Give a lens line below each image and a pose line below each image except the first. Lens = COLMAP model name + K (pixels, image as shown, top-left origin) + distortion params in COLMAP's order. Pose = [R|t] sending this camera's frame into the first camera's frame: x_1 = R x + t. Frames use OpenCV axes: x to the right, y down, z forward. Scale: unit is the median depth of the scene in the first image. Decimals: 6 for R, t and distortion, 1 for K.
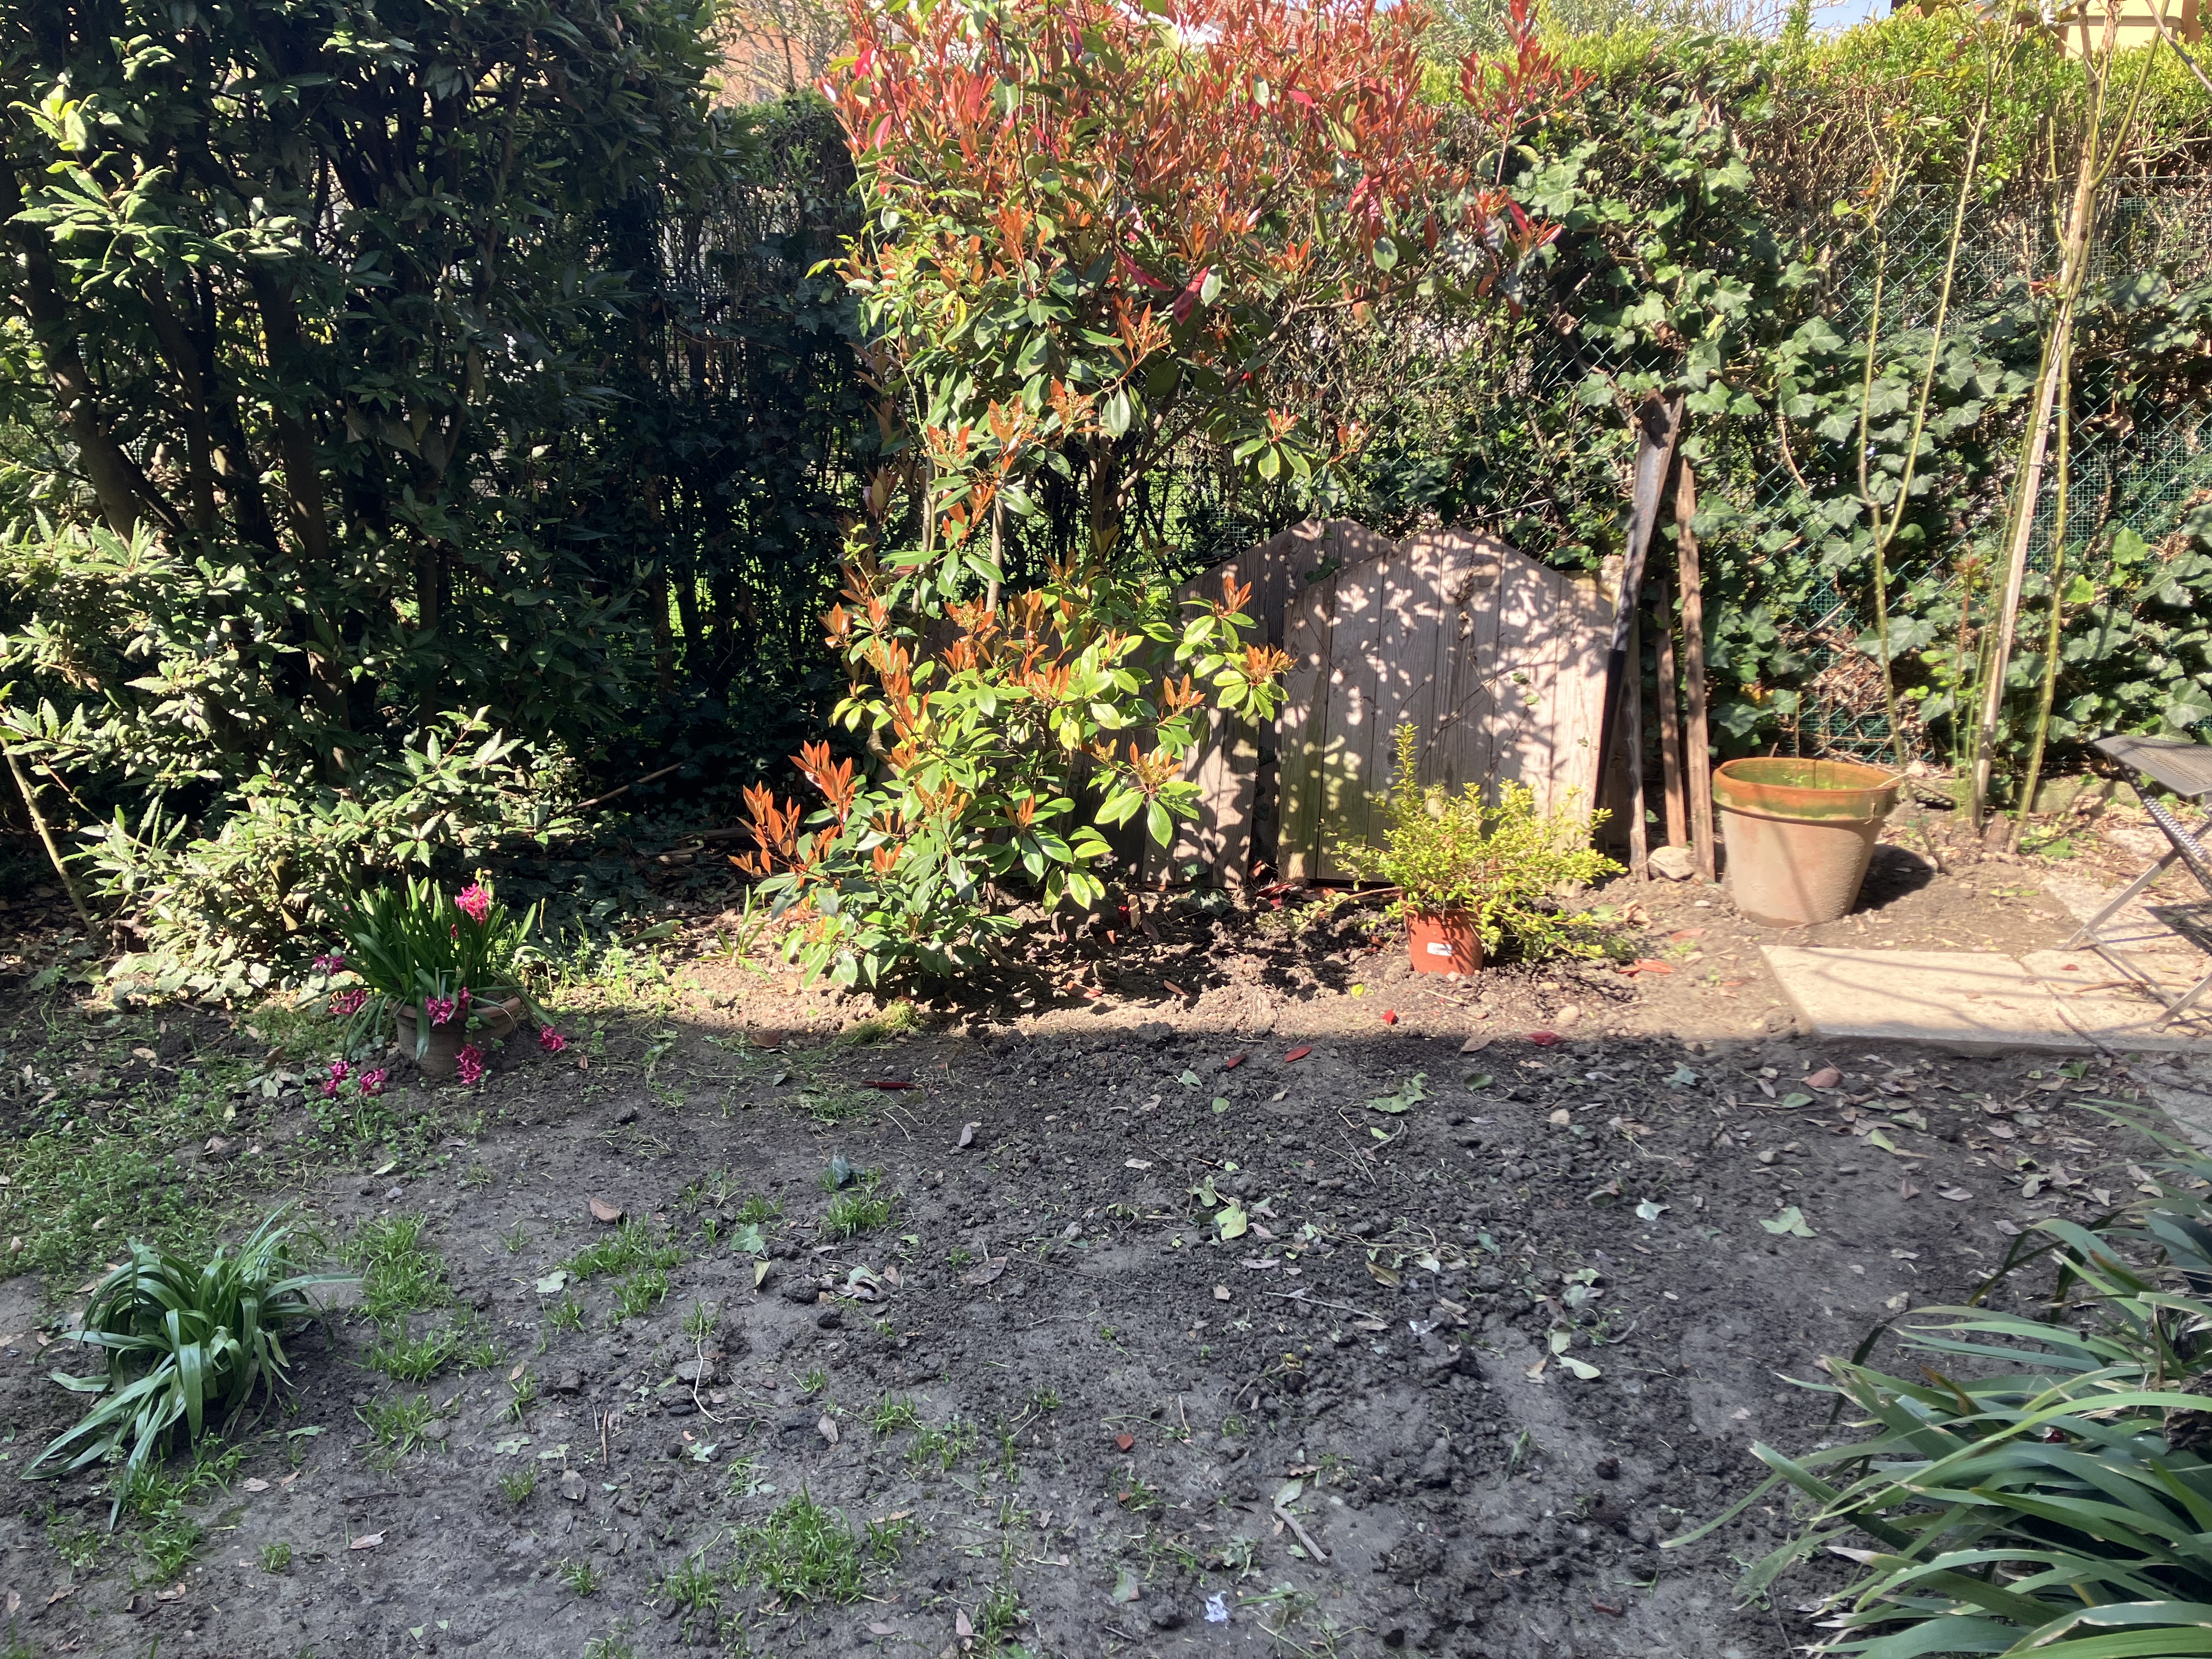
lens RADIAL K [[1816.0, 0, 1109.5], [0, 1816.0, 822.0], [0, 0, 1]] dist [0.035535, -0.018915]
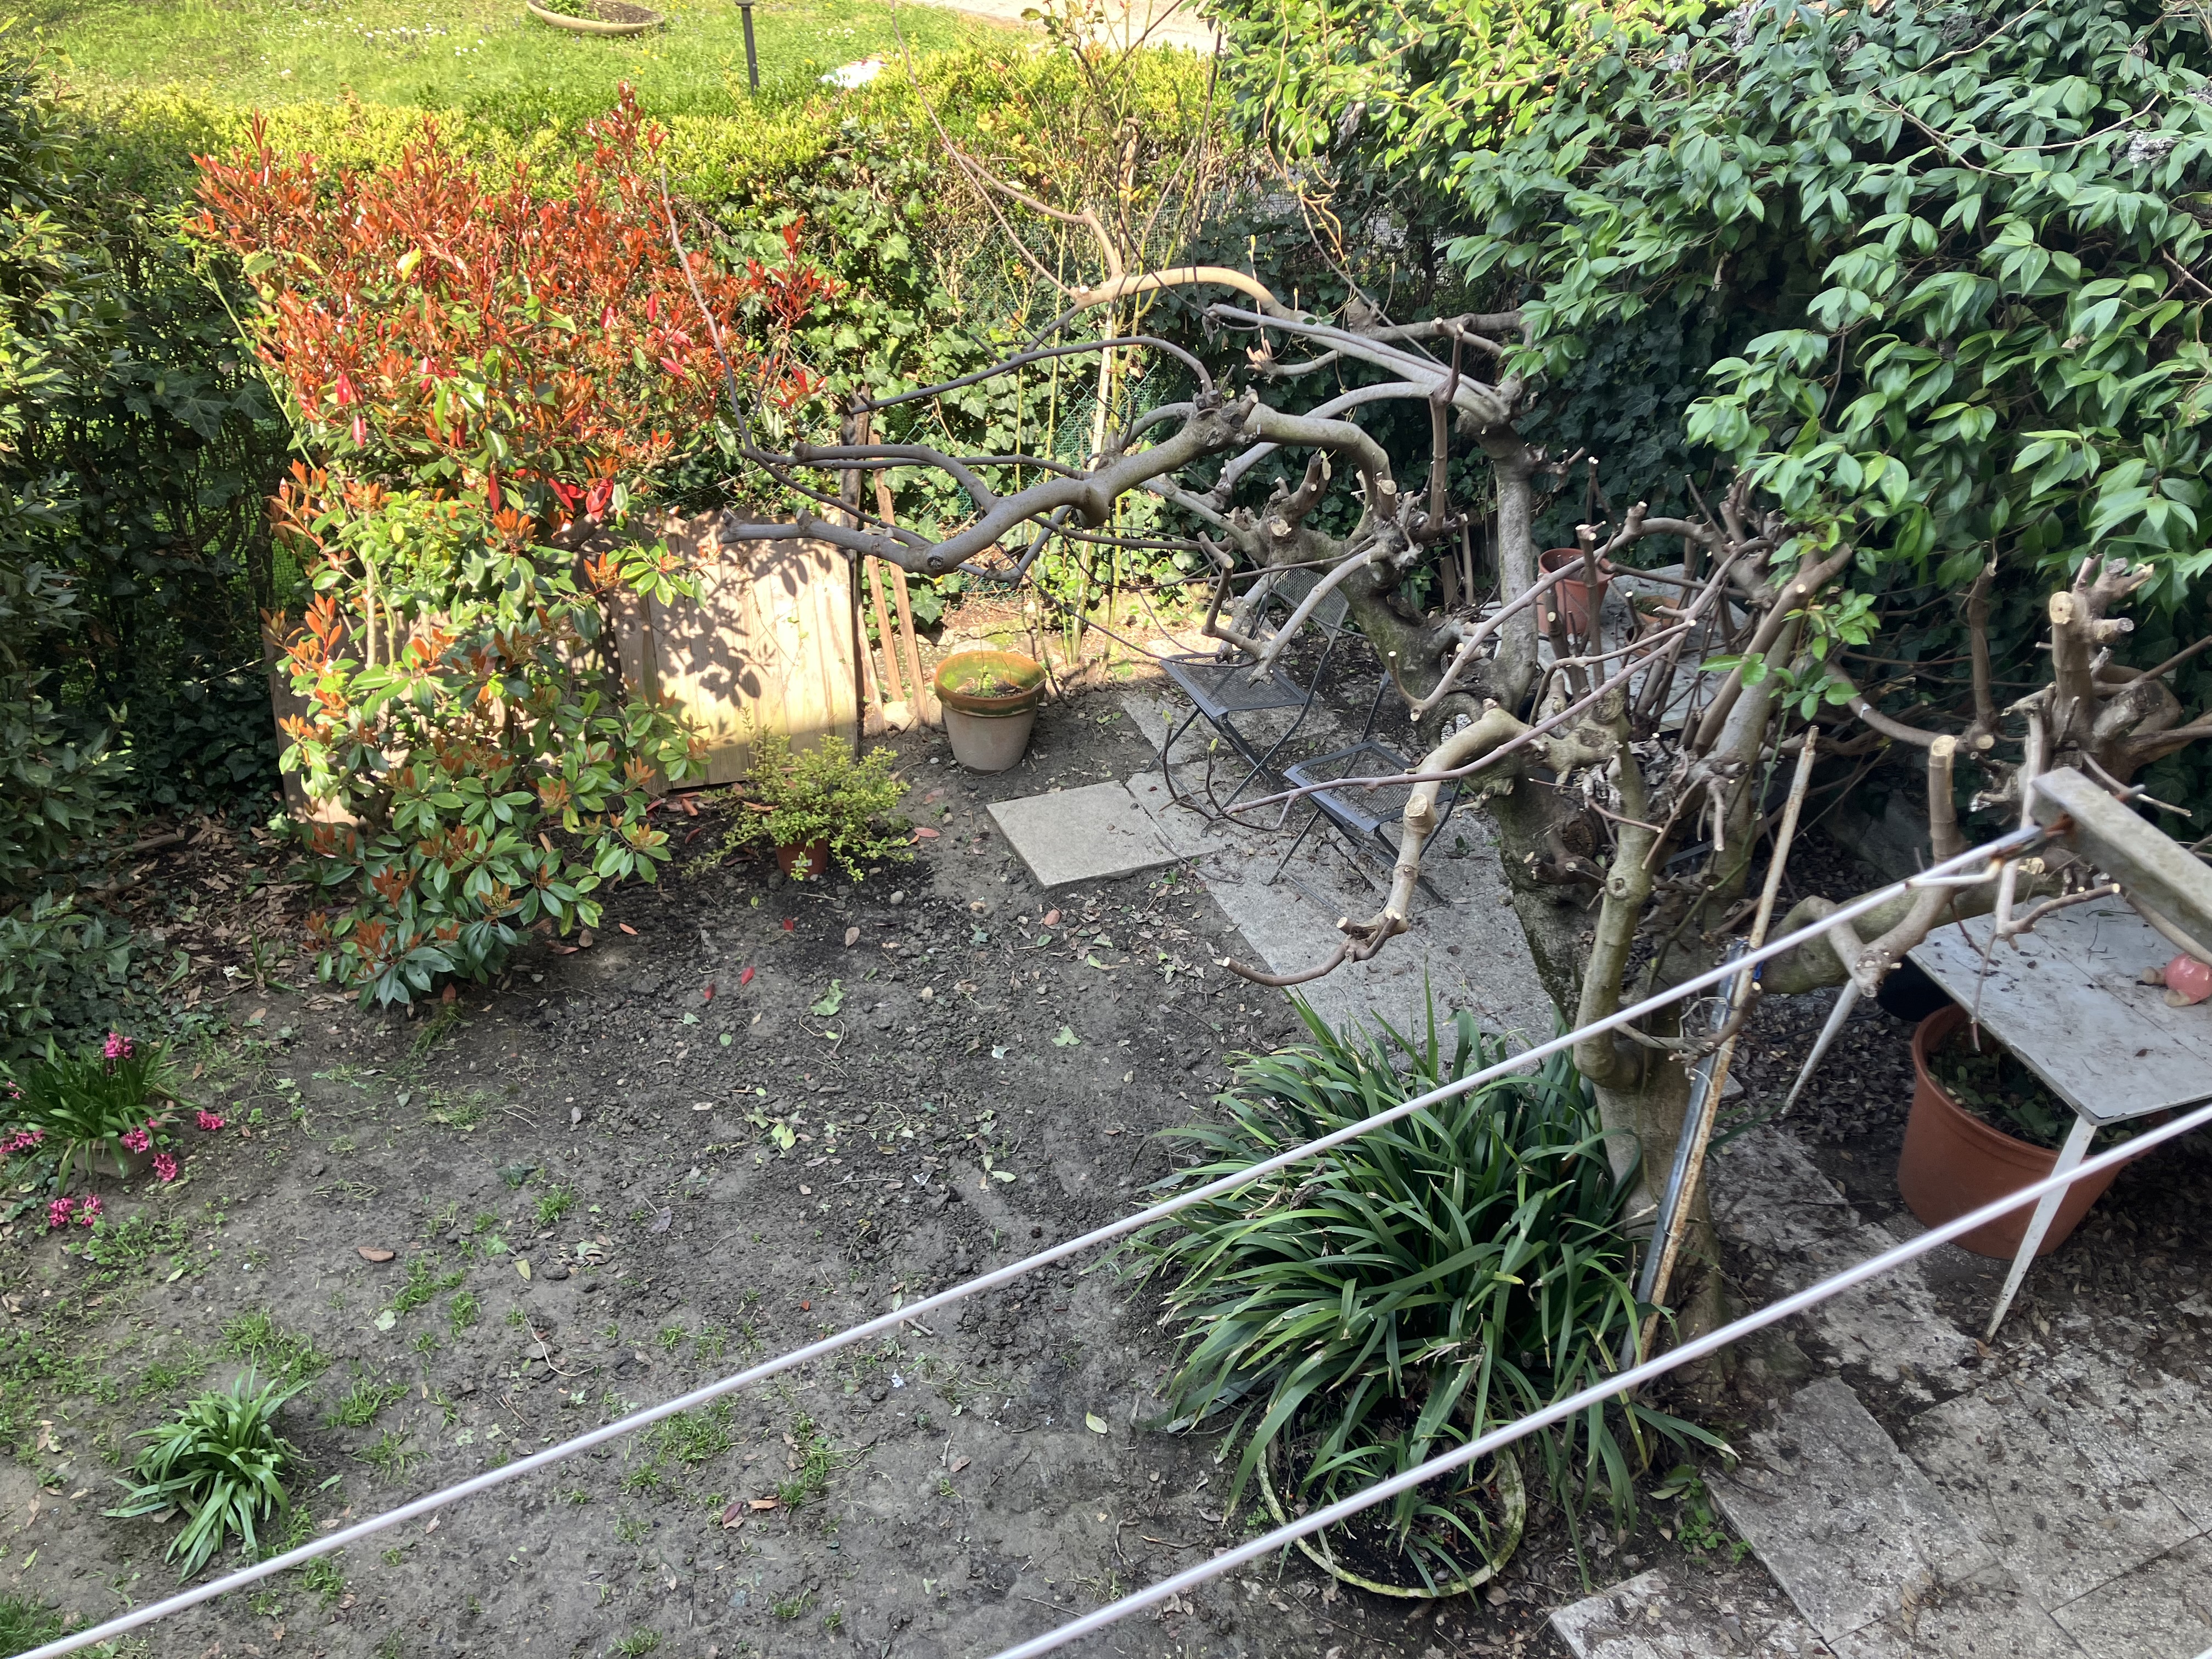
lens RADIAL K [[1816.0, 0, 1093.1], [0, 1816.0, 833.0], [0, 0, 1]] dist [0.035535, -0.018915]
pose [[0.847269, -0.241427, 0.473126, -0.415089], [0.065815, 0.931587, 0.357510, -0.617299], [-0.527071, -0.271769, 0.805194, -0.423360]]
